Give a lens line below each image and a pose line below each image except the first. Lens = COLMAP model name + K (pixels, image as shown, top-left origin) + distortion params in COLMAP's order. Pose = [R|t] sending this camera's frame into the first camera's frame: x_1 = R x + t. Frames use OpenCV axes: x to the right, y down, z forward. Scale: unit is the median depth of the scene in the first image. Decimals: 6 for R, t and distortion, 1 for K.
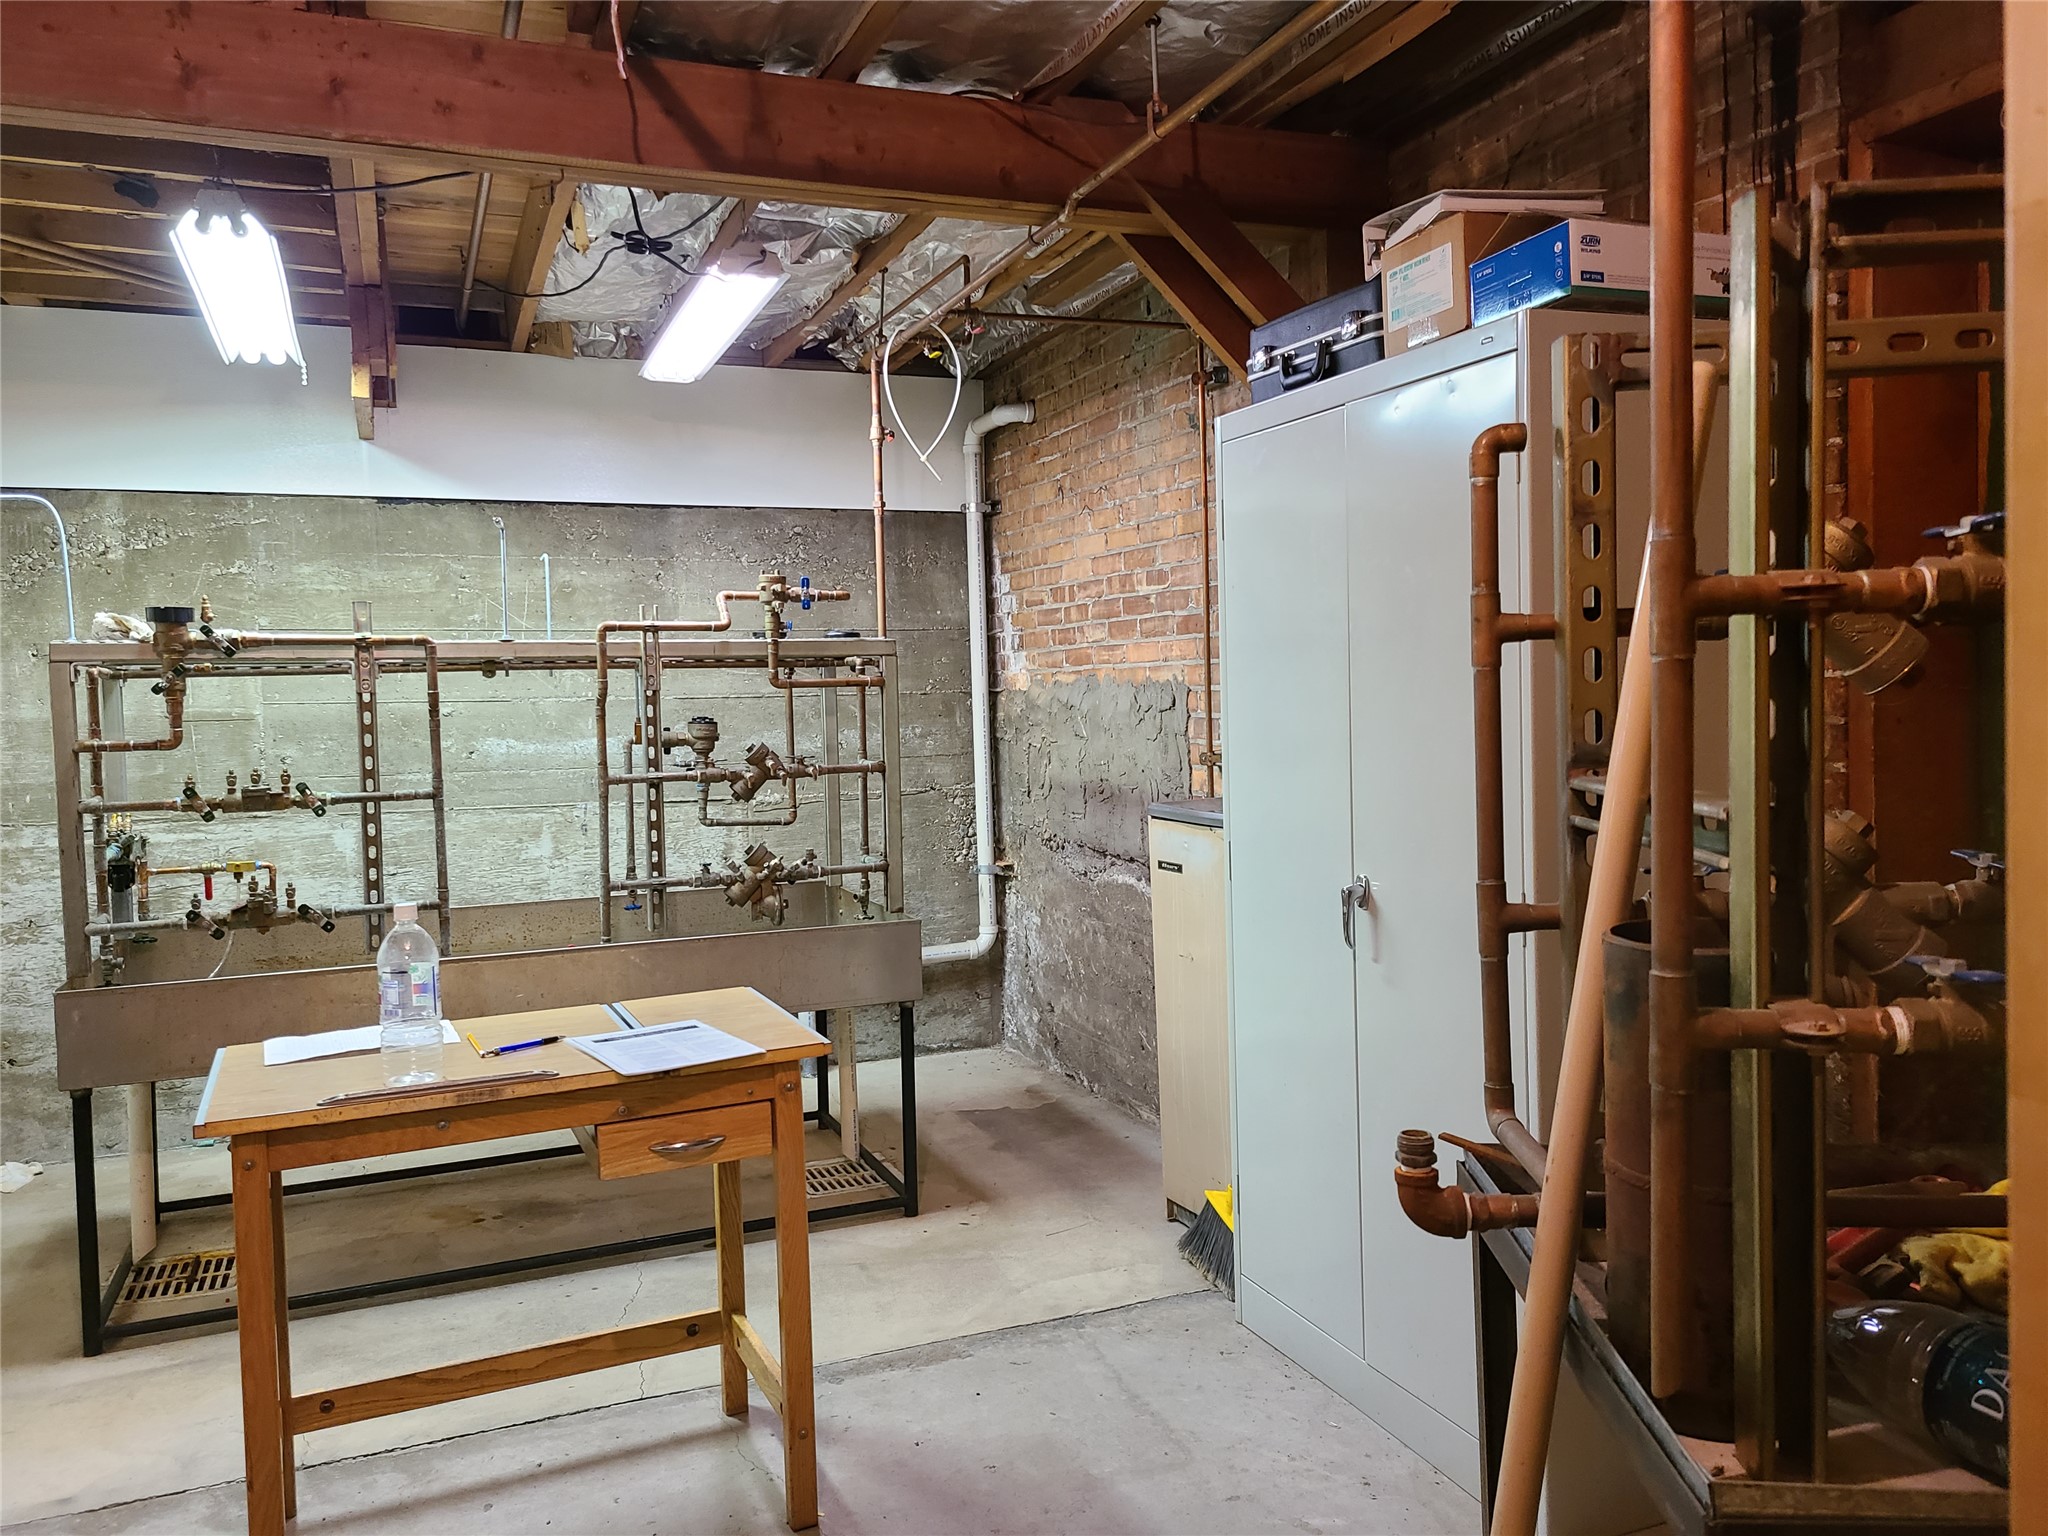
lens RADIAL K [[1530.8, 0, 1027.6], [0, 1530.8, 761.5], [0, 0, 1]] dist [0.064156, -0.049083]
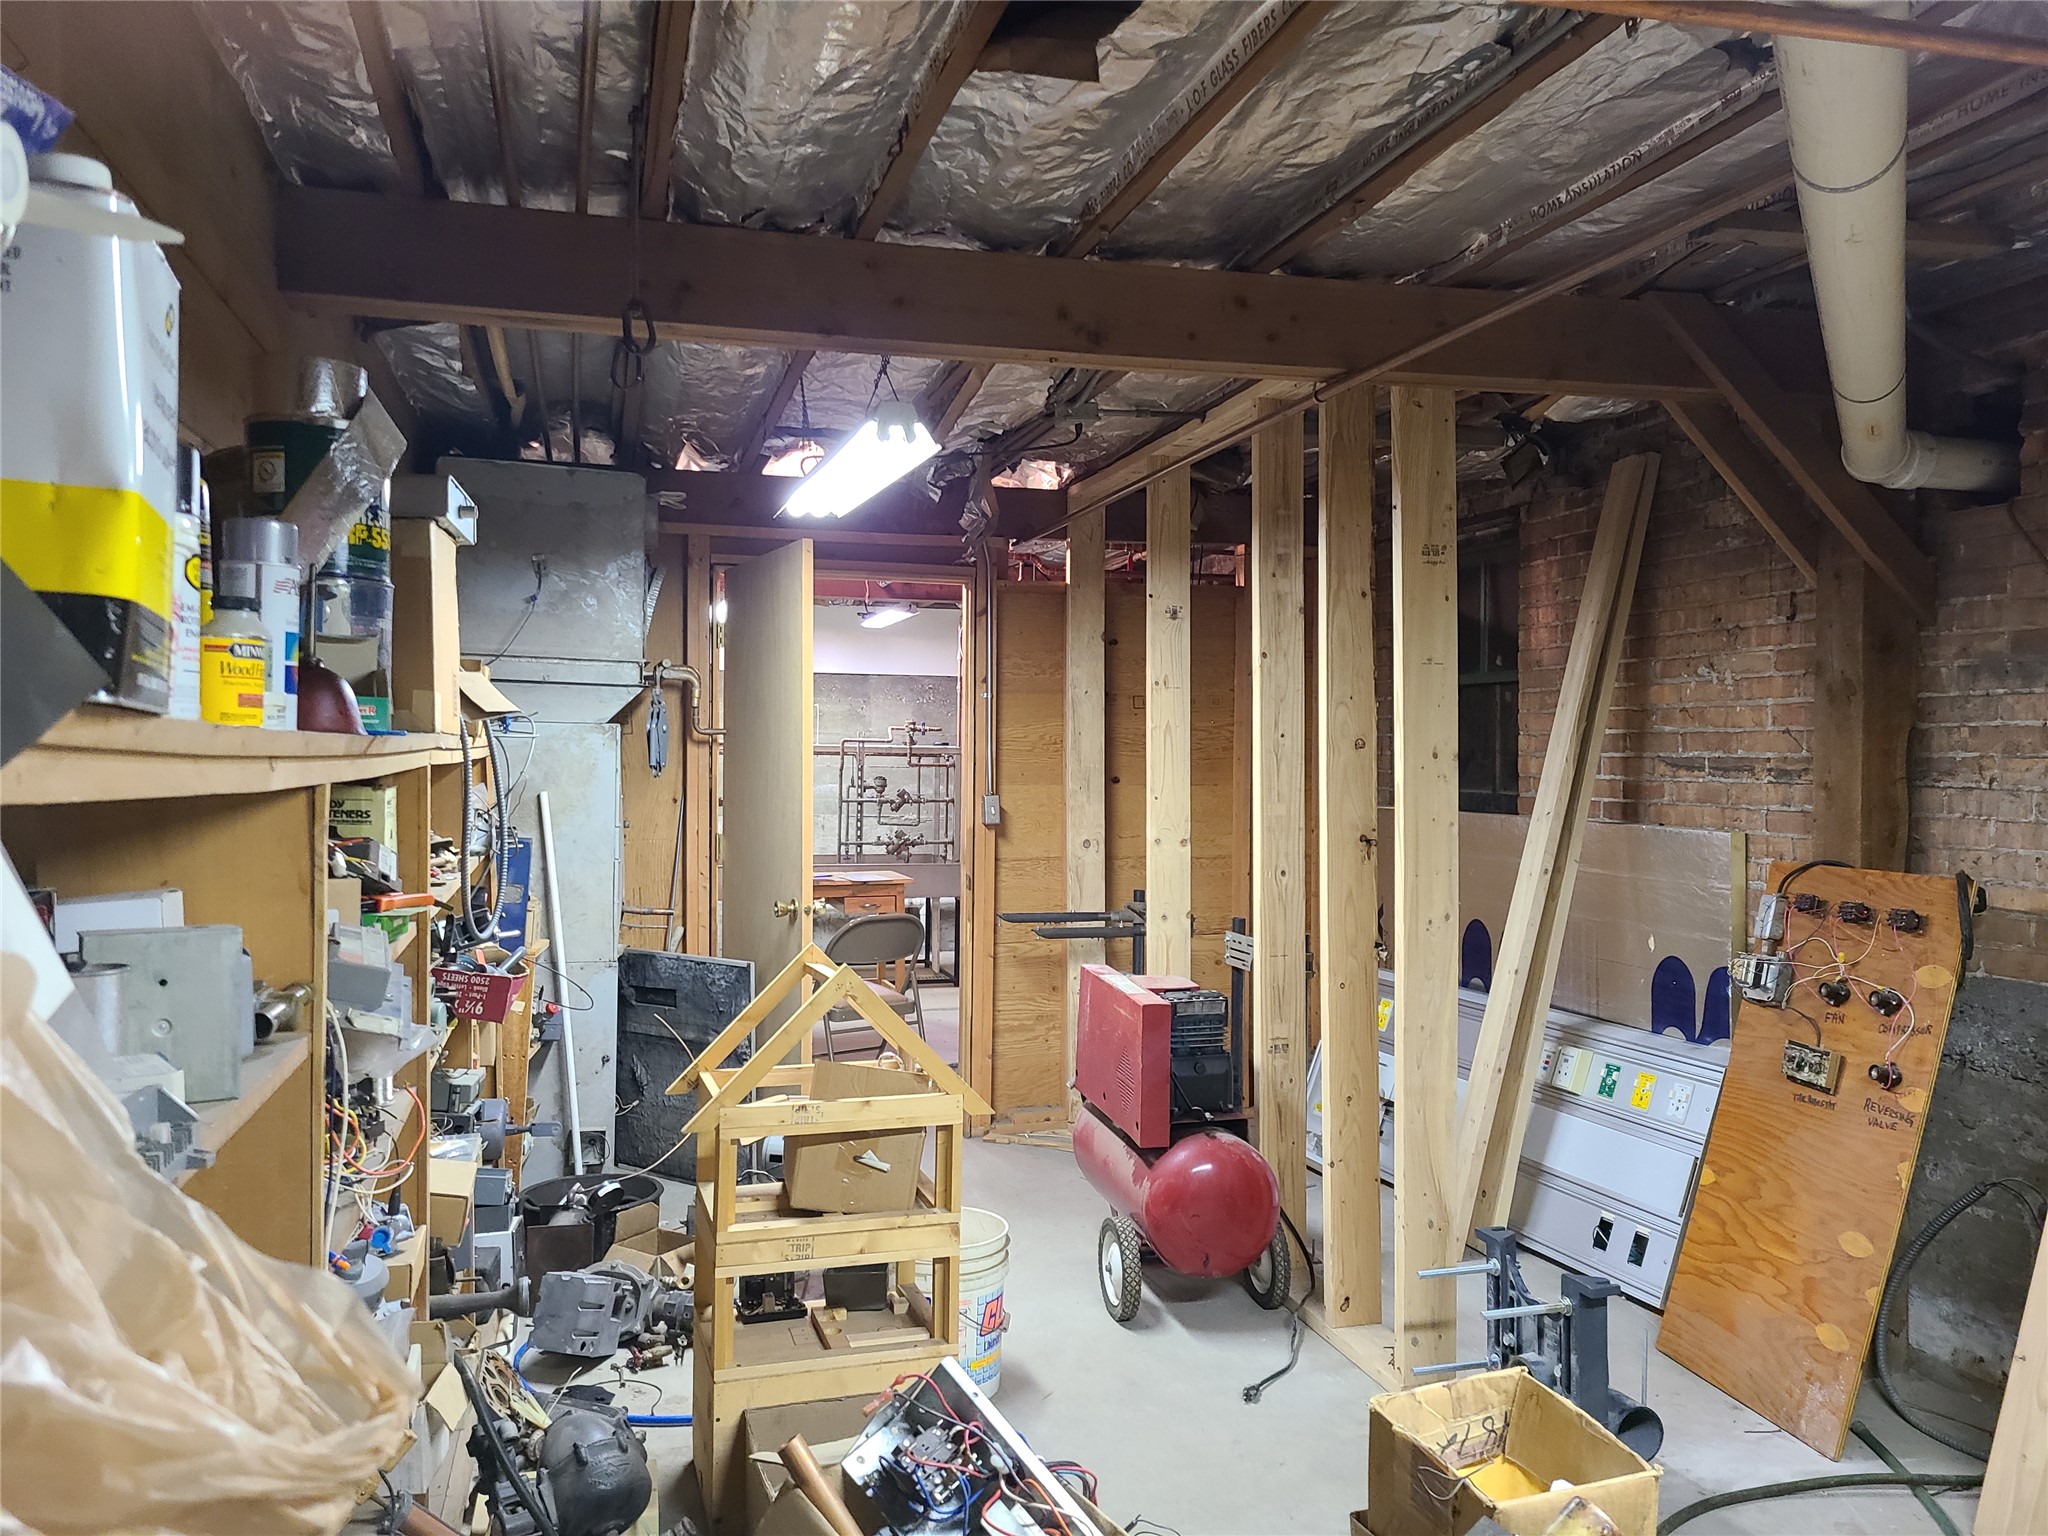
lens RADIAL K [[1530.8, 0, 1020.7], [0, 1530.8, 770.0], [0, 0, 1]] dist [0.064156, -0.049083]
pose [[0.992387, 0.037213, -0.117398, 0.271663], [-0.042048, 0.998355, -0.038982, 0.042022], [0.115754, 0.043621, 0.992320, -1.280012]]
